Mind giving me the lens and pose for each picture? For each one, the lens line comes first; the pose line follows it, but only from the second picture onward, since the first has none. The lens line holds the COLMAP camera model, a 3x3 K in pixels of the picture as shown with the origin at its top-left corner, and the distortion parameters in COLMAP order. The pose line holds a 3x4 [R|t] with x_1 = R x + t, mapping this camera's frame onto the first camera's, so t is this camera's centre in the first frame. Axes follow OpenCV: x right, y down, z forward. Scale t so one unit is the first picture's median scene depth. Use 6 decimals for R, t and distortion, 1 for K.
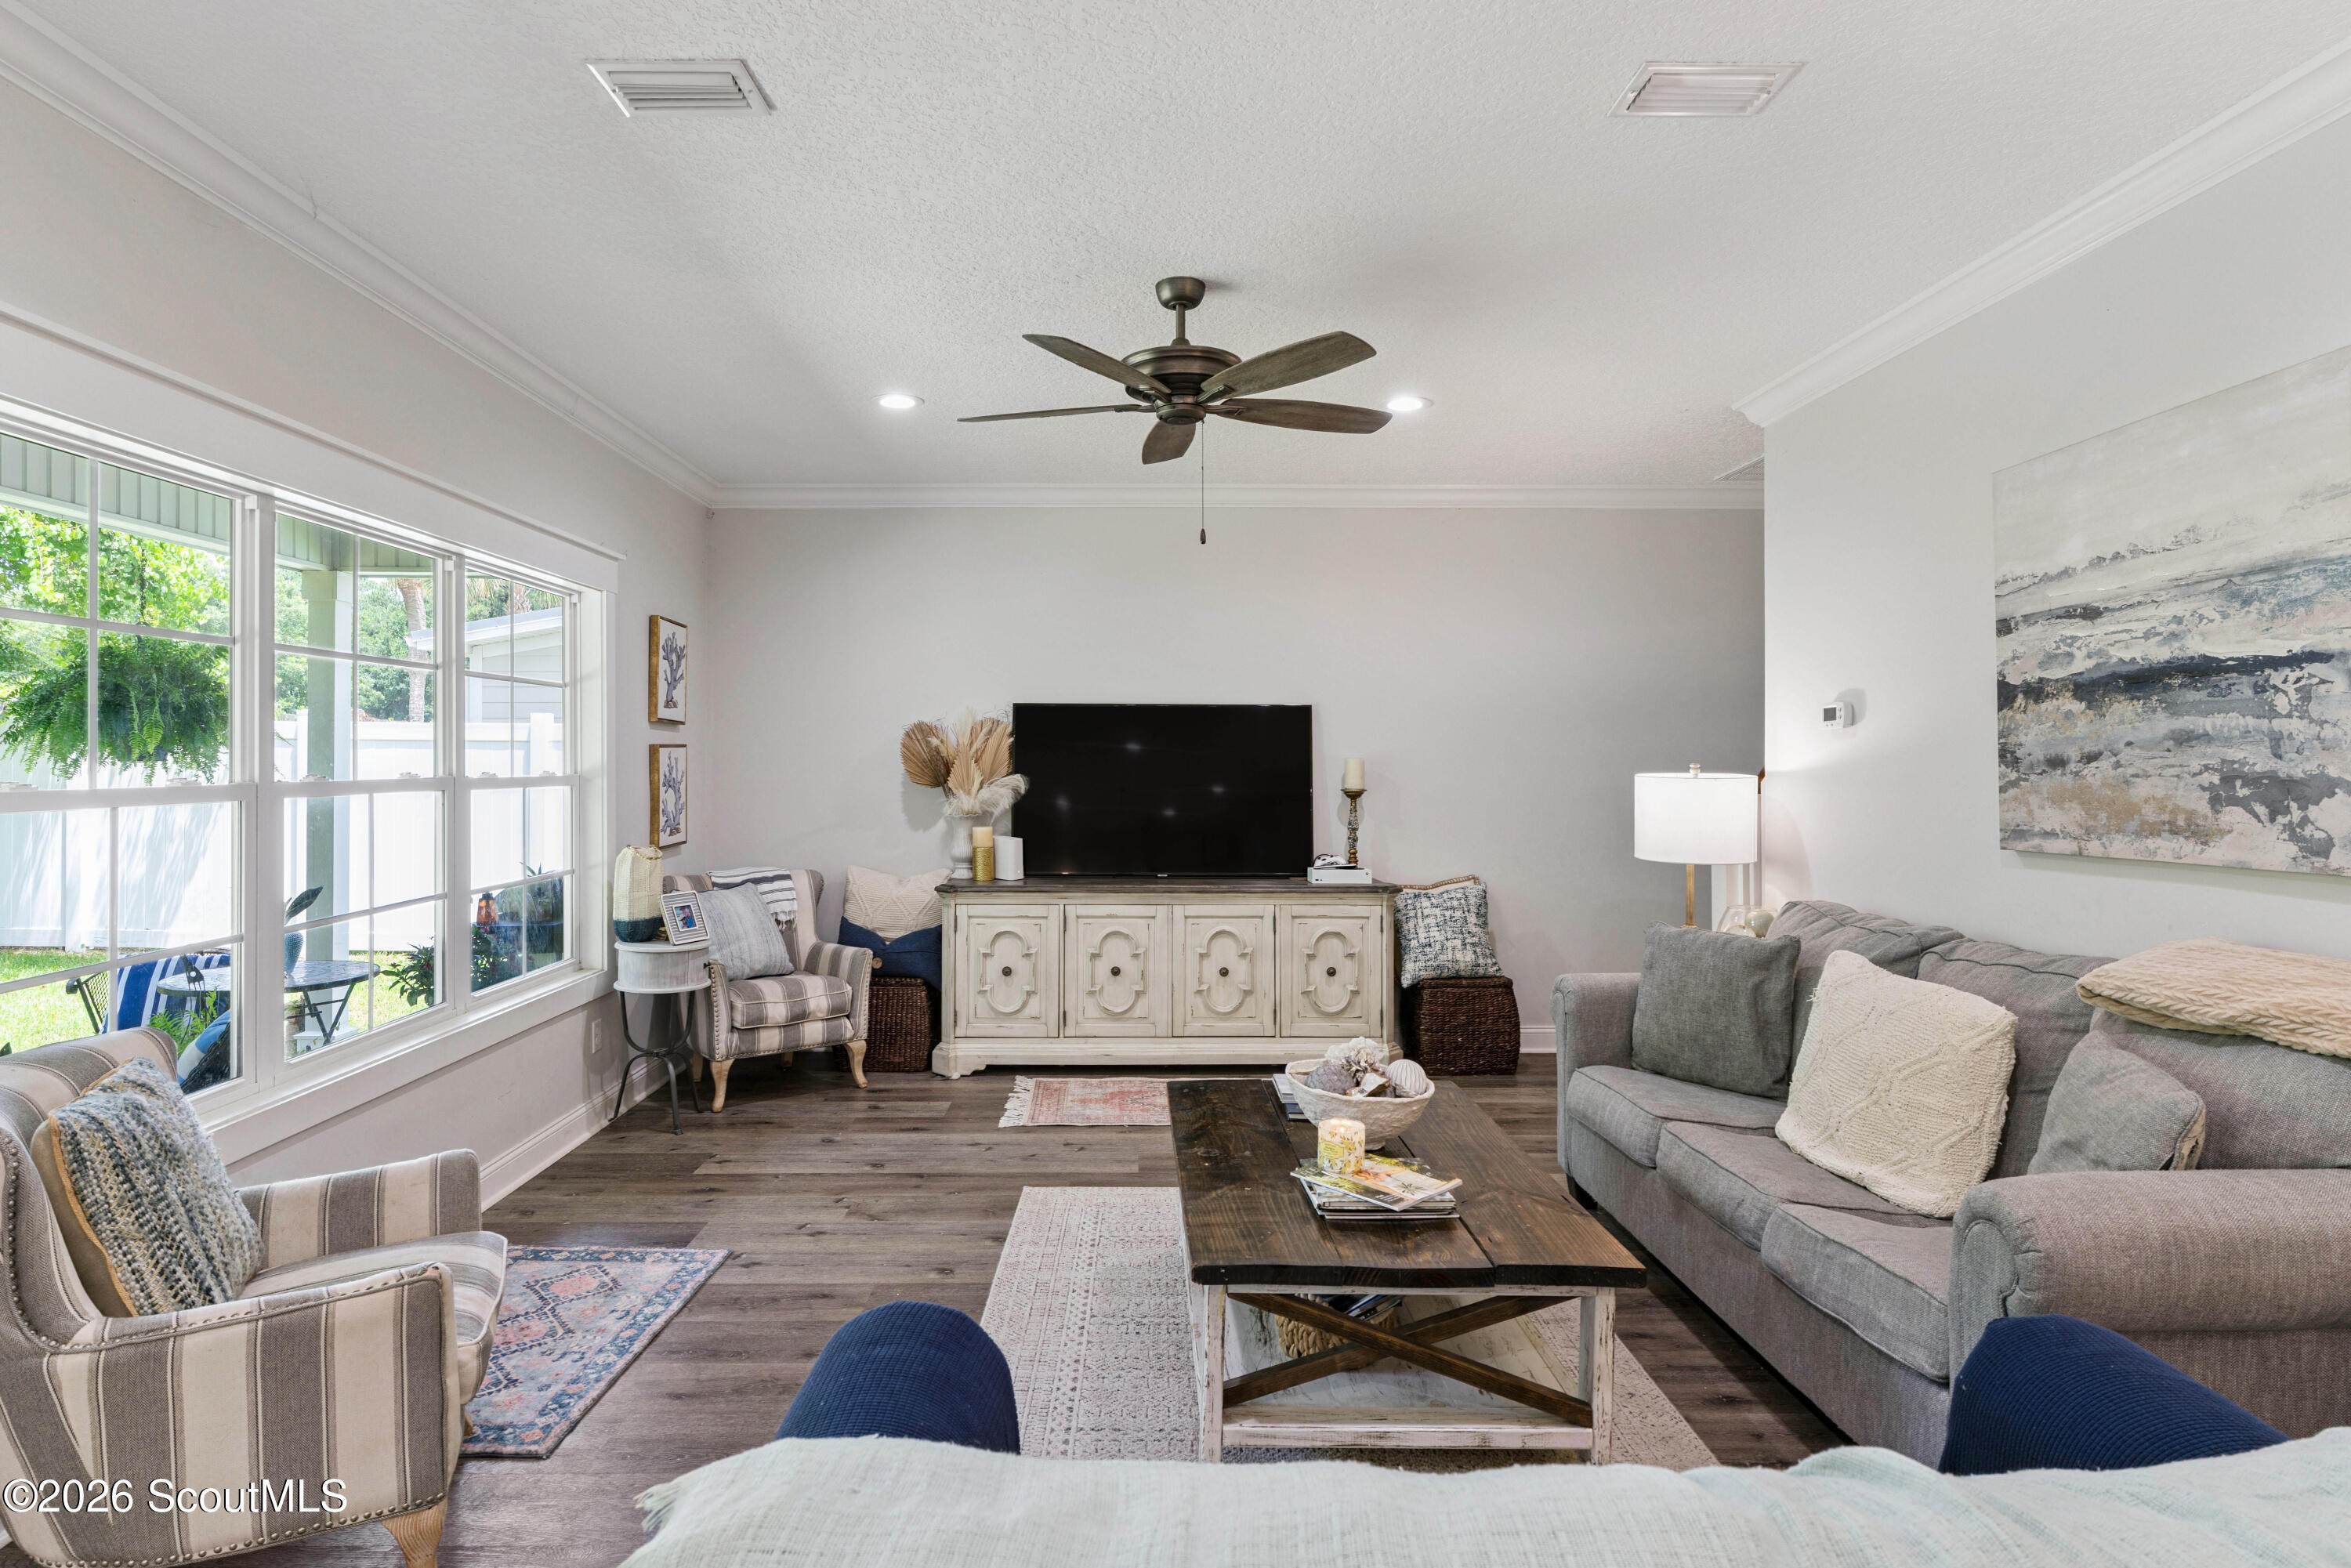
lens RADIAL K [[1260.2, 0, 1141.9], [0, 1260.2, 748.8], [0, 0, 1]] dist [0.002505, 0.002648]
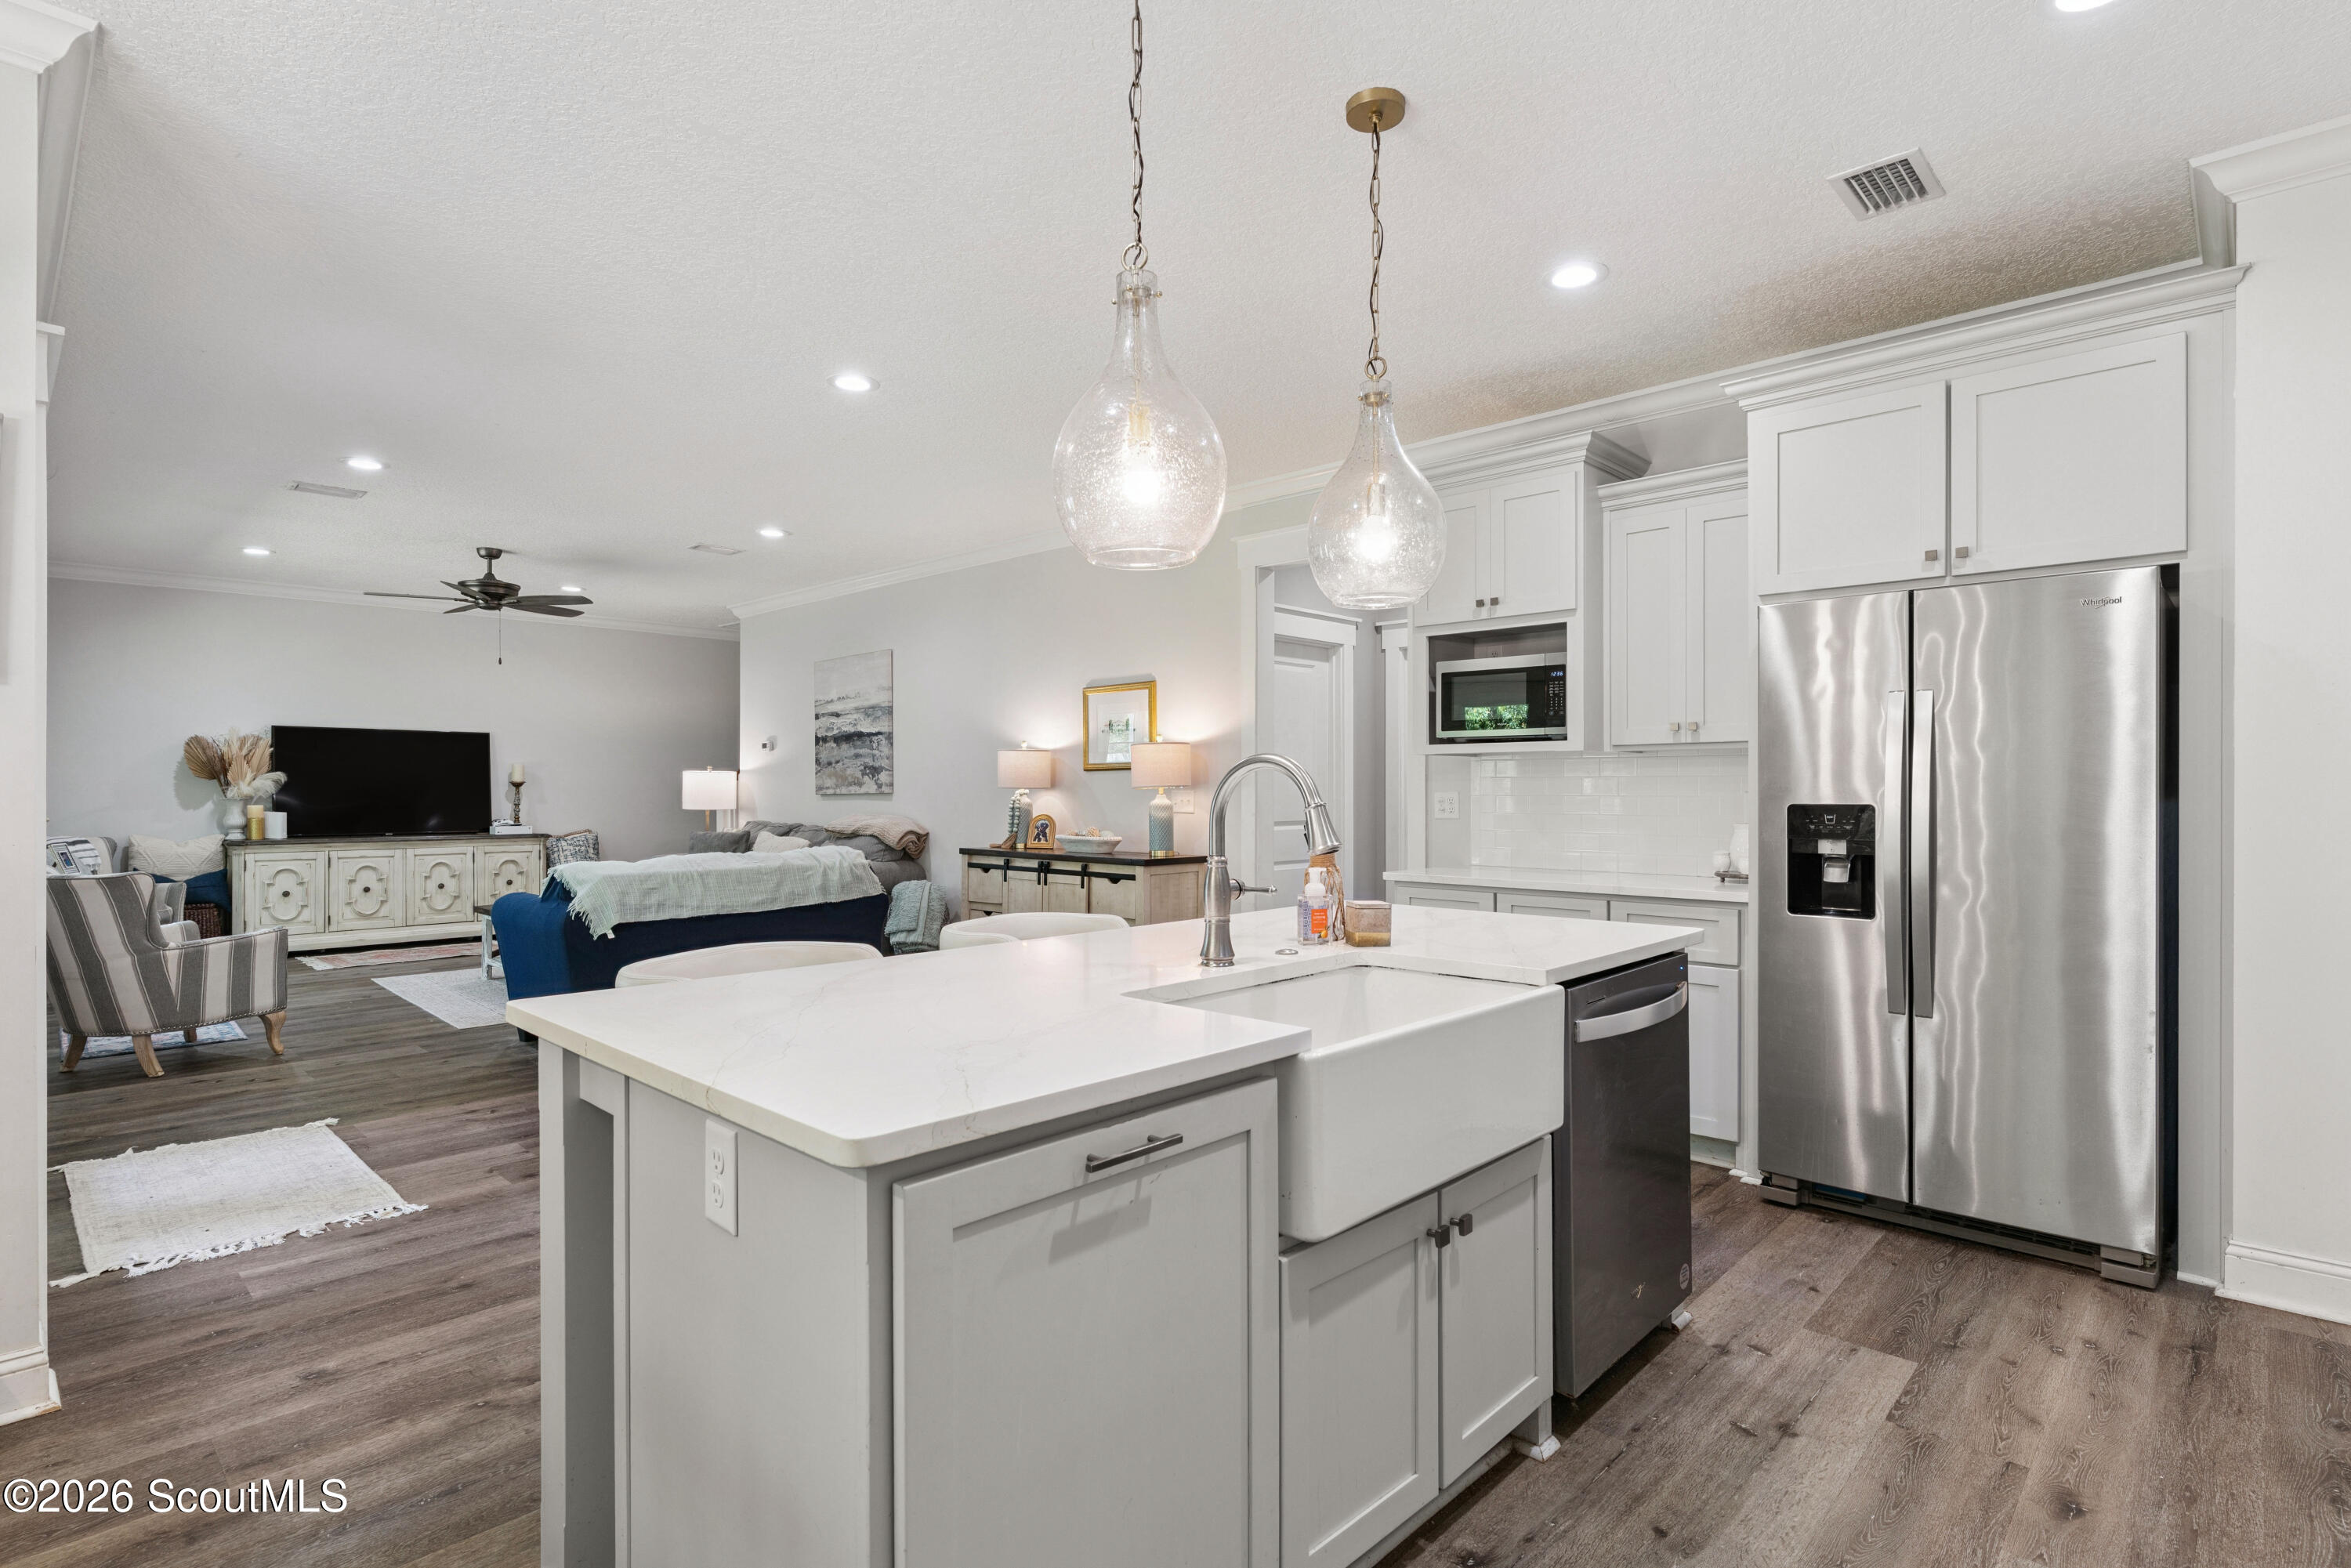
lens RADIAL K [[1153.4, 0, 1168.4], [0, 1153.4, 787.1], [0, 0, 1]] dist [-0.002841, 0.003187]
pose [[0.698812, -0.001751, 0.715303, -0.453735], [-0.007299, 0.999927, 0.009579, 0.023037], [-0.715268, -0.011915, 0.698749, -1.006476]]
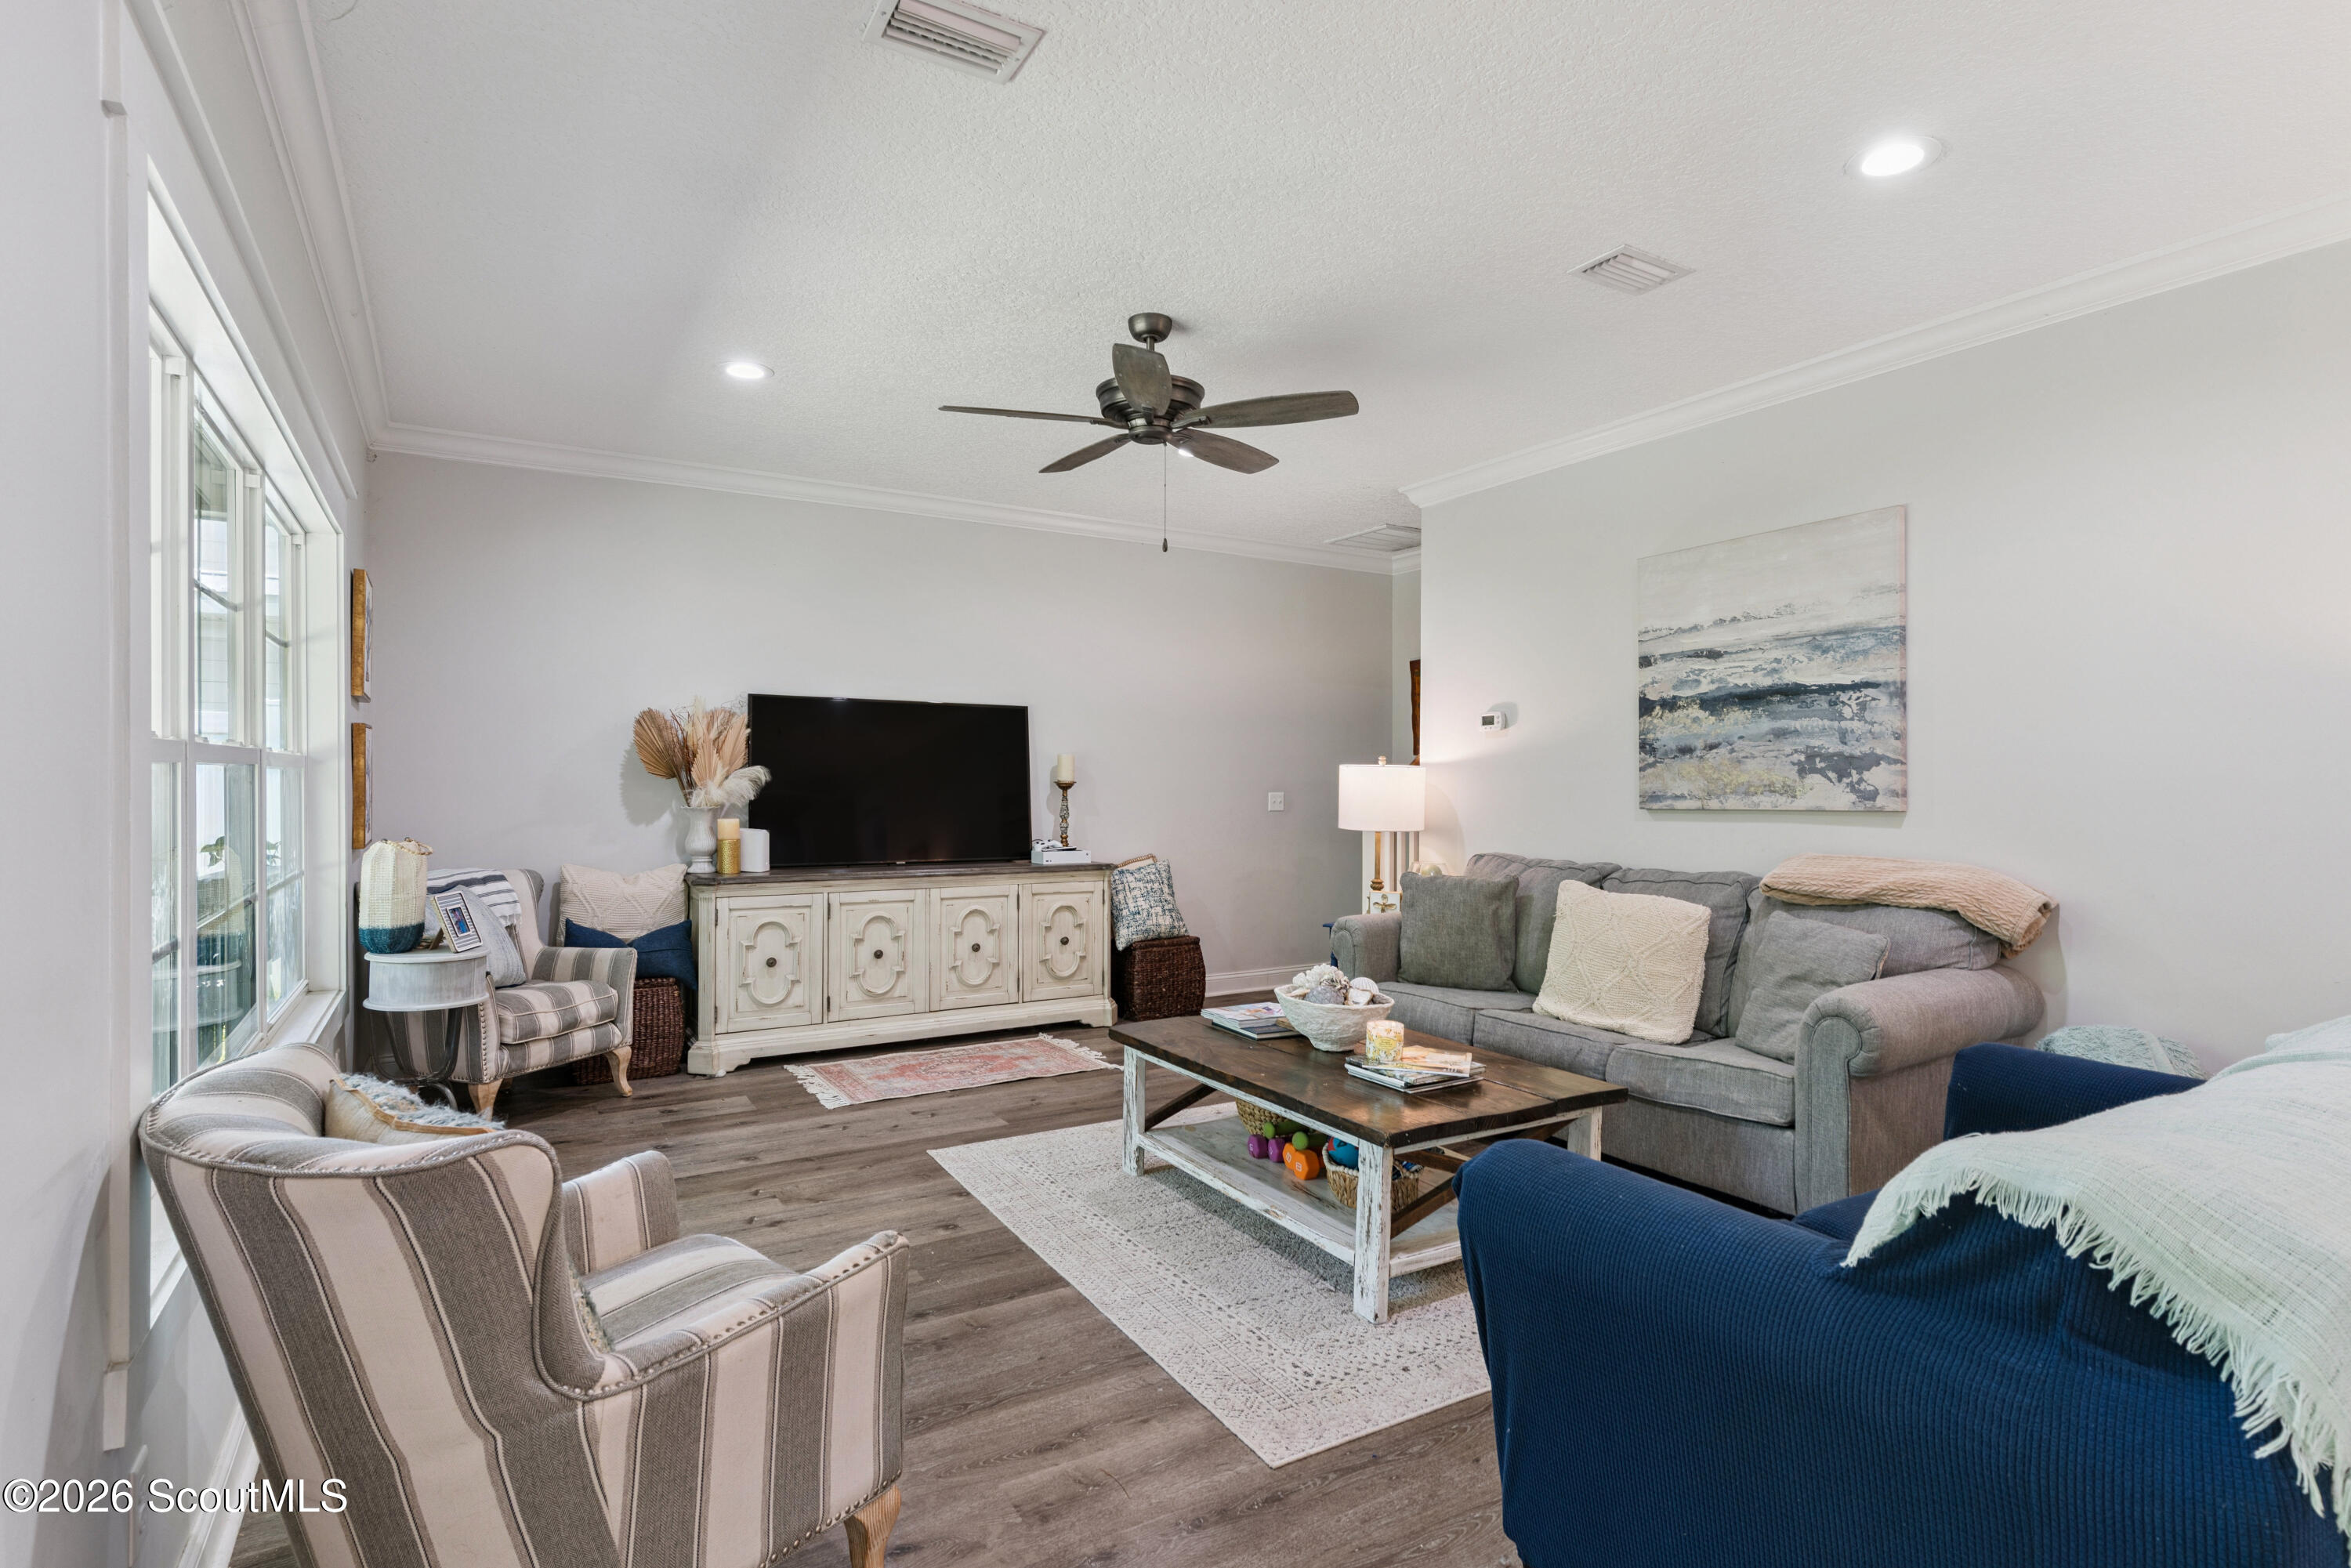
lens RADIAL K [[1153.4, 0, 1179.1], [0, 1153.4, 786.5], [0, 0, 1]] dist [-0.002841, 0.003187]
pose [[0.859709, -0.000328, 0.510783, -0.360931], [-0.008287, 0.999859, 0.014590, 0.026836], [-0.510716, -0.016776, 0.859586, 0.068994]]
